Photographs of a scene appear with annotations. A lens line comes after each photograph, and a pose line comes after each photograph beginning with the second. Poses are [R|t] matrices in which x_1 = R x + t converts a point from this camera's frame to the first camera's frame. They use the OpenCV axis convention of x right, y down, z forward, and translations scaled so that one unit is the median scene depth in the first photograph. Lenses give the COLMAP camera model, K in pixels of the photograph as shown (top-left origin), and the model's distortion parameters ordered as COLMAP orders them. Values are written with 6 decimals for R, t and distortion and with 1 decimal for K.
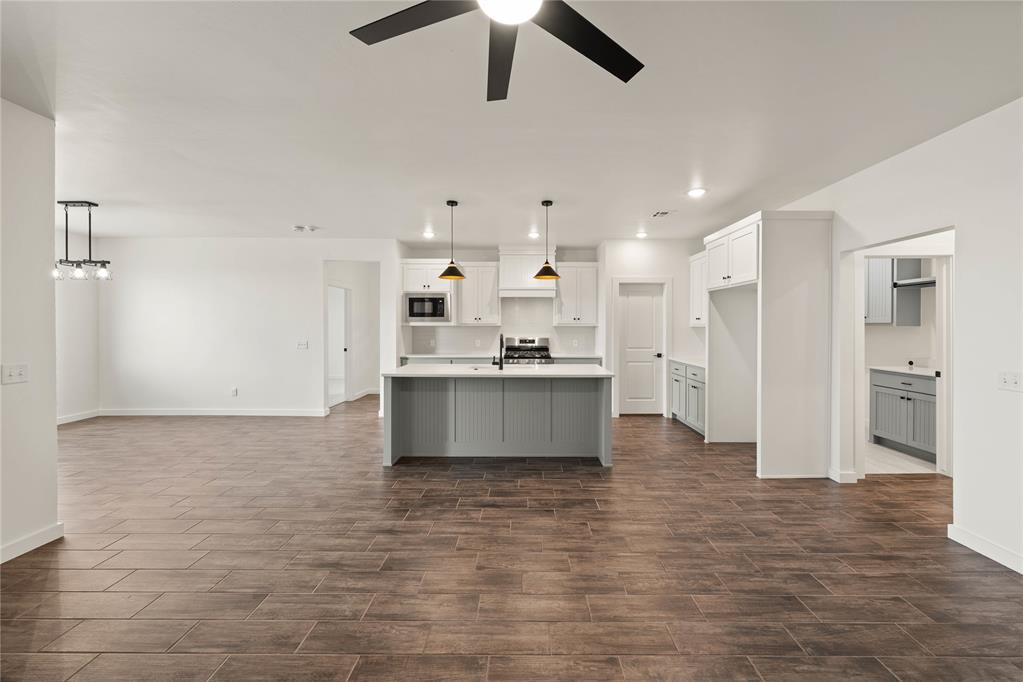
lens RADIAL K [[374.6, 0, 524.0], [0, 374.6, 331.1], [0, 0, 1]] dist [-0.005936, 0.001431]
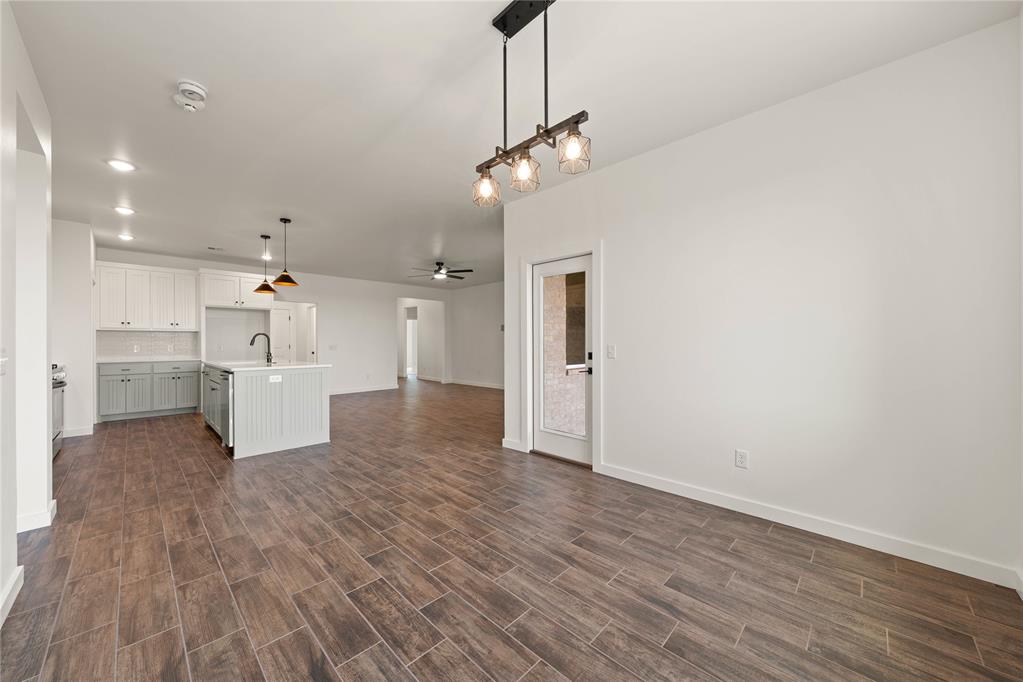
lens RADIAL K [[374.6, 0, 517.9], [0, 374.6, 343.3], [0, 0, 1]] dist [-0.005936, 0.001431]
pose [[-0.723136, -0.002080, 0.690702, -1.514601], [0.009653, 0.999867, 0.013118, 0.032895], [-0.690638, 0.016154, -0.723020, 1.338226]]
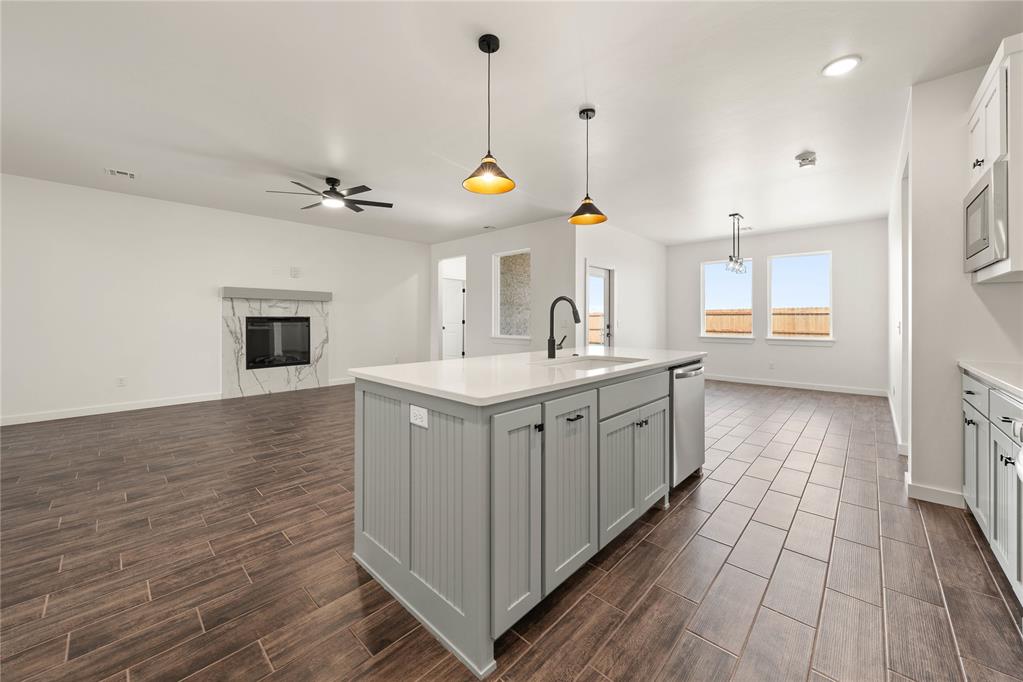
lens RADIAL K [[374.6, 0, 498.4], [0, 374.6, 321.4], [0, 0, 1]] dist [-0.005936, 0.001431]
pose [[-0.692212, 0.000786, -0.721694, 0.424628], [-0.016865, 0.999709, 0.017264, 0.037362], [0.721497, 0.024122, -0.691997, 1.361656]]
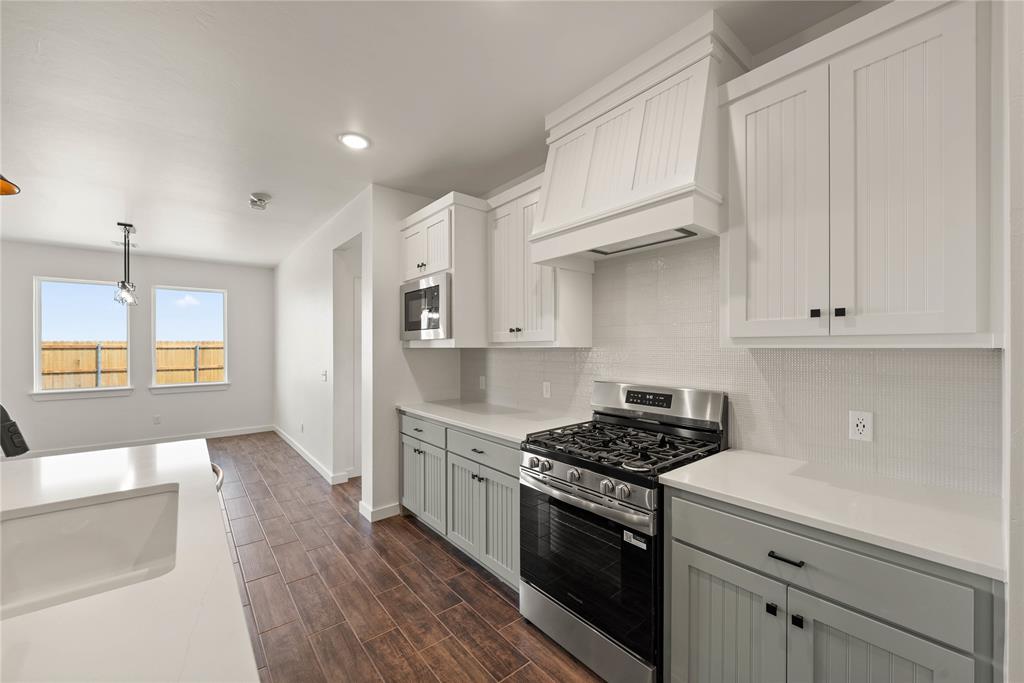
lens RADIAL K [[401.5, 0, 512.0], [0, 401.5, 348.1], [0, 0, 1]] dist [-0.001949, -0.000897]
pose [[0.635448, -0.002544, -0.772139, 0.307316], [-0.006935, 0.999935, -0.009003, -0.015761], [0.772112, 0.011076, 0.635389, 1.131598]]
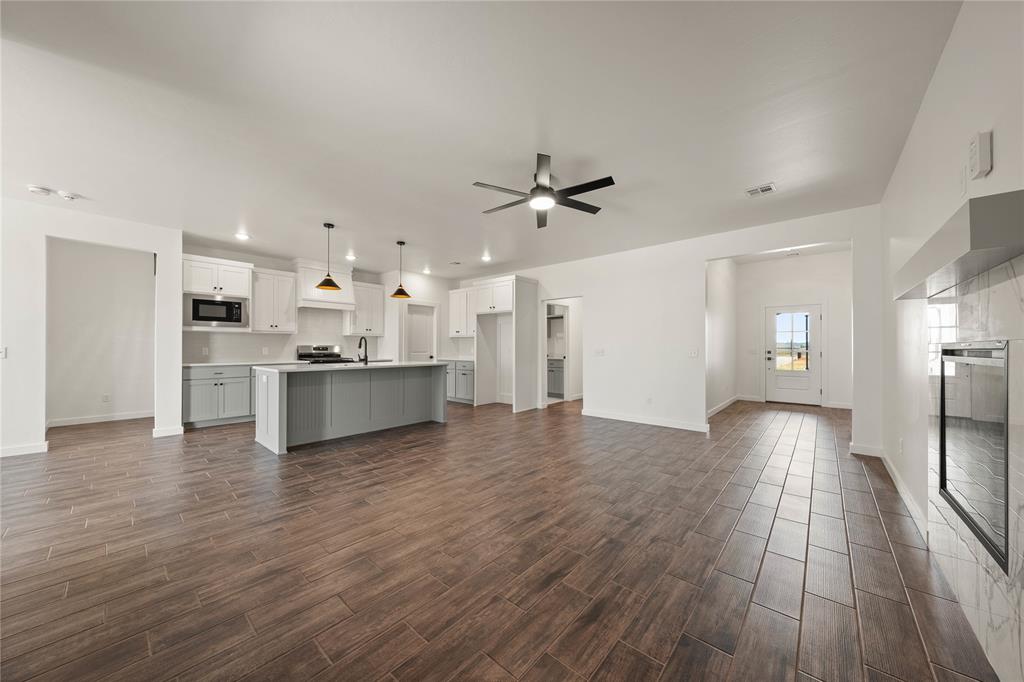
lens RADIAL K [[357.8, 0, 510.4], [0, 357.8, 346.2], [0, 0, 1]] dist [0.000621, -0.000774]
pose [[0.662099, 0.001577, 0.749415, -0.657274], [0.010728, 0.999875, -0.011582, 0.060815], [-0.749340, 0.015708, 0.662000, -0.177000]]
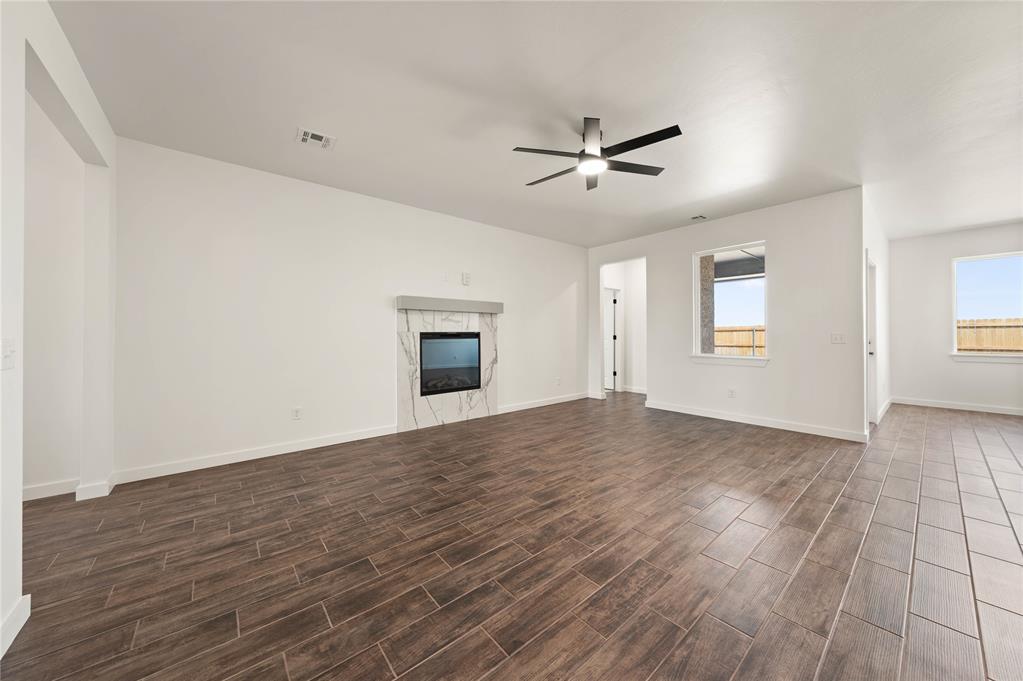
lens RADIAL K [[357.5, 0, 509.8], [0, 357.5, 331.6], [0, 0, 1]] dist [0.000621, -0.000774]
pose [[-0.767184, -0.006901, -0.641390, 0.560276], [-0.011005, 0.999937, 0.002405, 0.053099], [0.641332, 0.008904, -0.767212, 0.729801]]
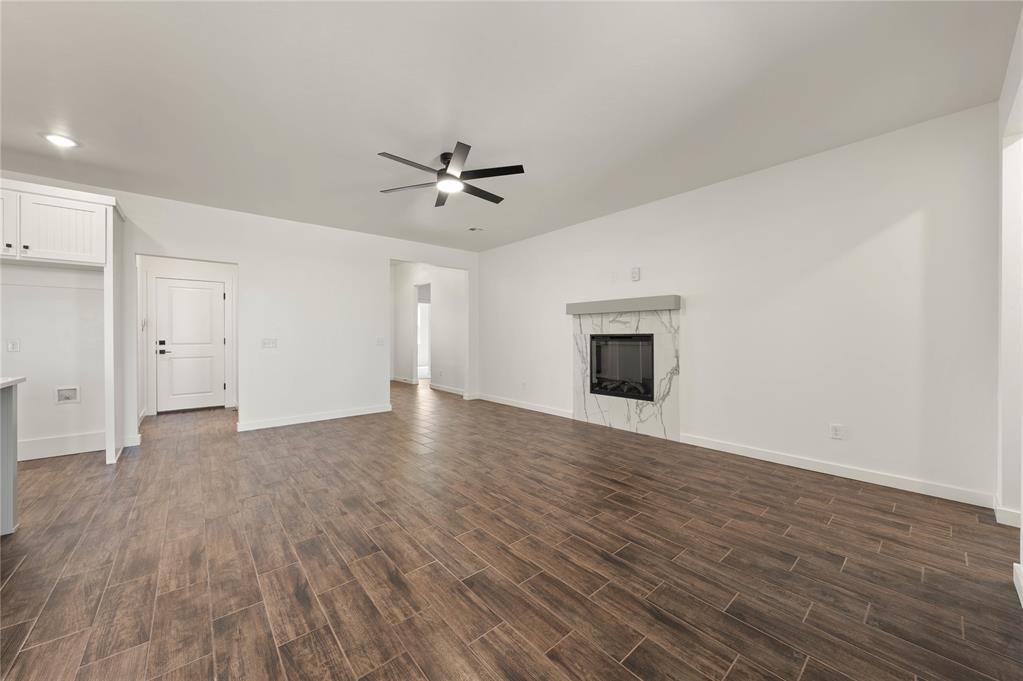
lens RADIAL K [[374.6, 0, 514.4], [0, 374.6, 335.6], [0, 0, 1]] dist [-0.005936, 0.001431]
pose [[-0.655915, -0.001709, 0.754833, -0.708383], [0.012610, 0.999833, 0.013222, 0.044833], [-0.754730, 0.018190, -0.655783, 0.723158]]
